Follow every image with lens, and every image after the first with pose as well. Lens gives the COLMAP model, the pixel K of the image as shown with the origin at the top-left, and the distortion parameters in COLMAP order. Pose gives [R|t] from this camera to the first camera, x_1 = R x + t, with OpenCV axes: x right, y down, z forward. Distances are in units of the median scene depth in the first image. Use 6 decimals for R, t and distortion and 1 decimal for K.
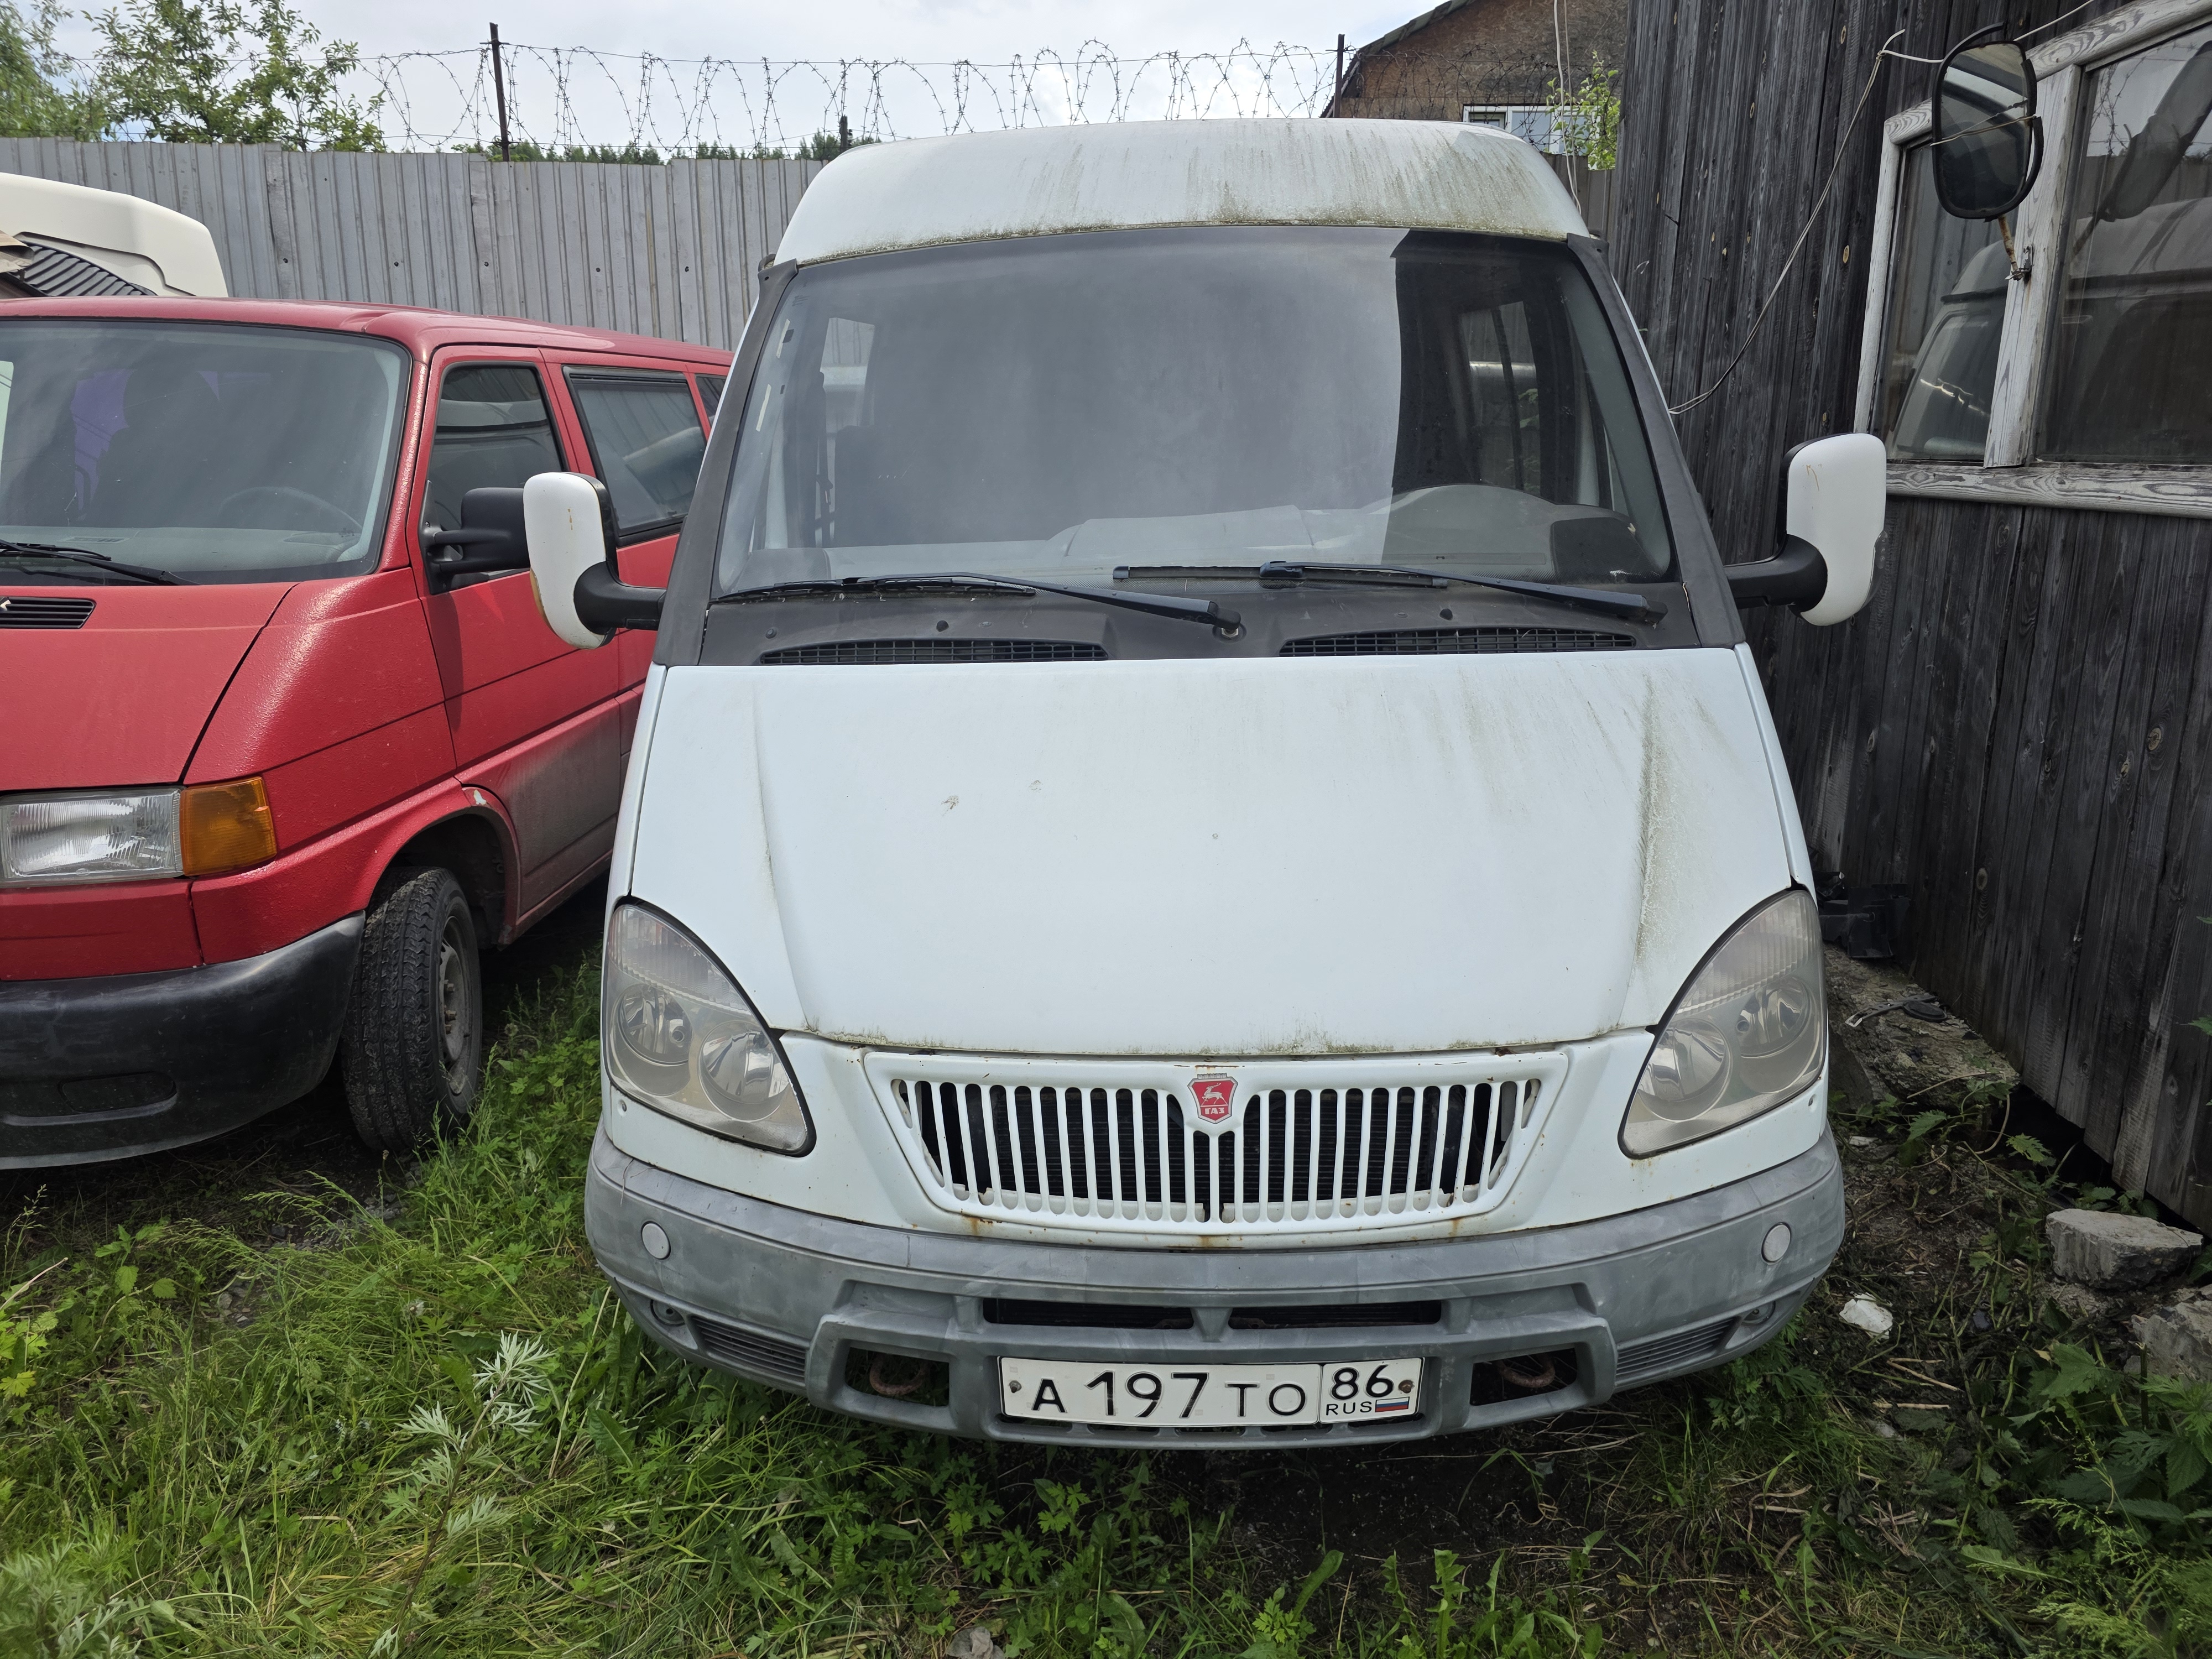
lens RADIAL K [[1452.6, 0, 1106.0], [0, 1452.6, 829.5], [0, 0, 1]] dist [0.050230, -0.046864]
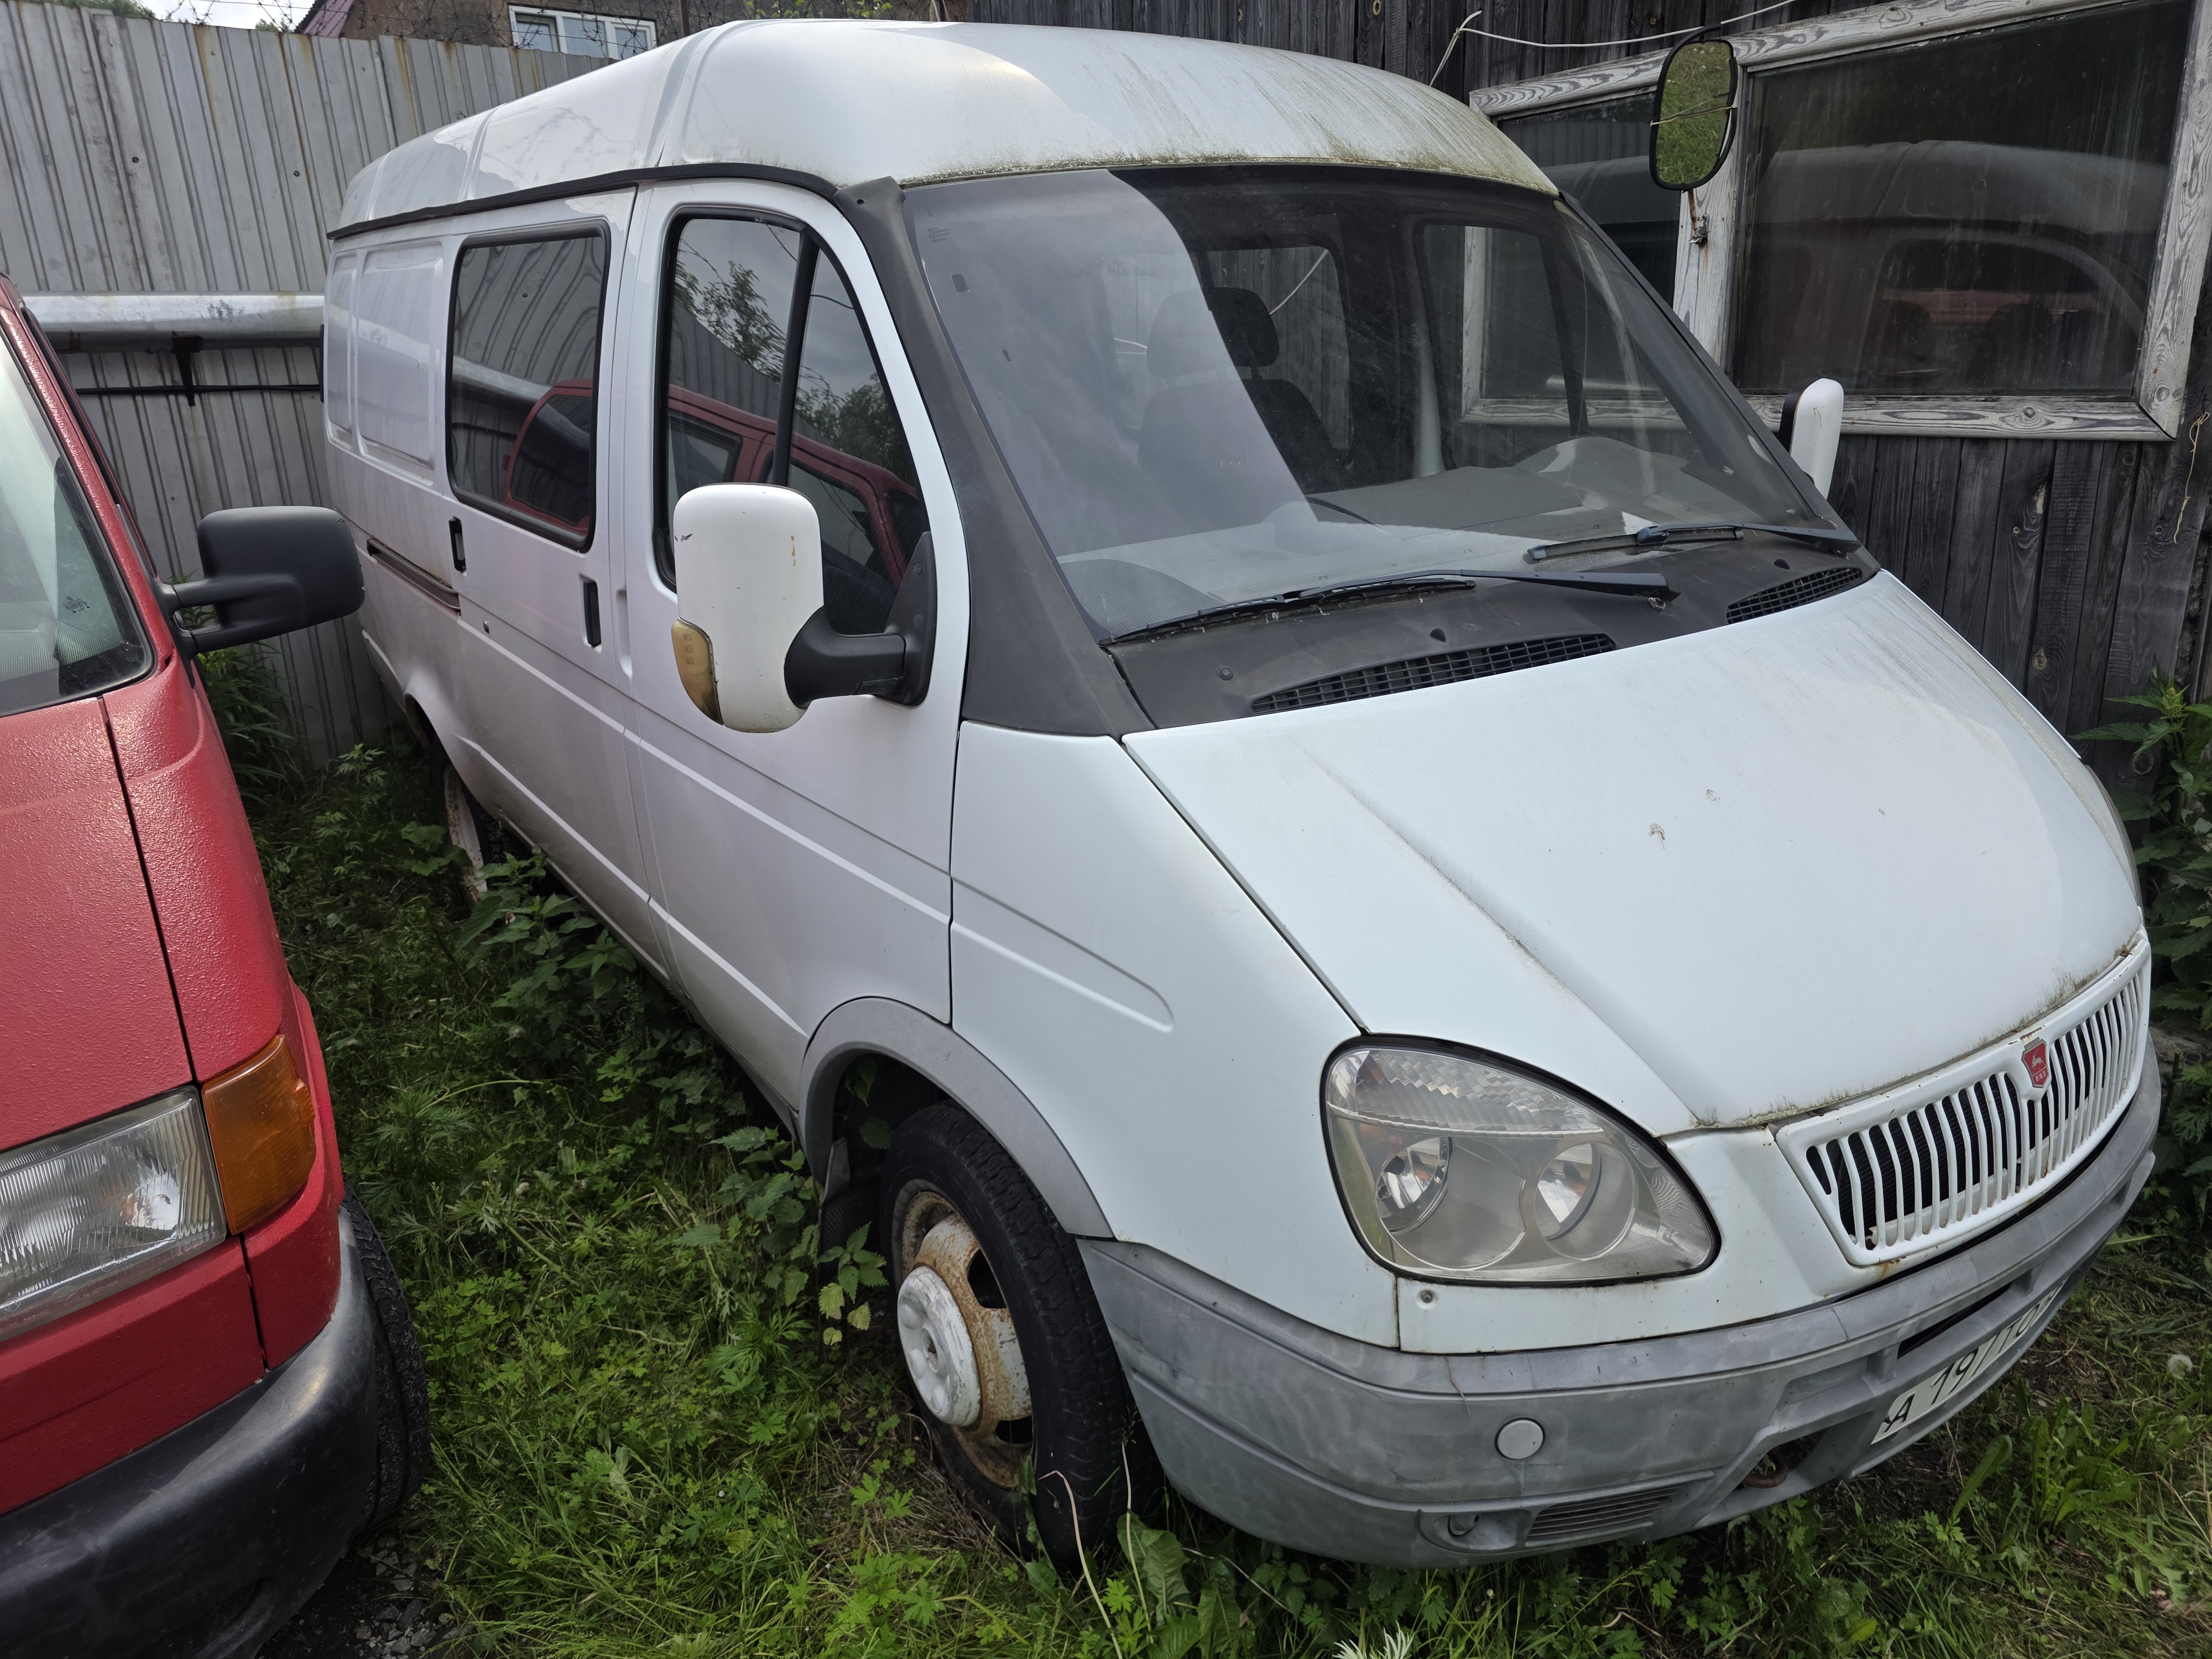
lens RADIAL K [[1452.6, 0, 1106.0], [0, 1452.6, 829.5], [0, 0, 1]] dist [0.050230, -0.046864]
pose [[0.807198, -0.196817, 0.556502, -0.828349], [0.171200, 0.980312, 0.098382, -0.157400], [-0.564909, 0.015860, 0.825001, 0.433596]]
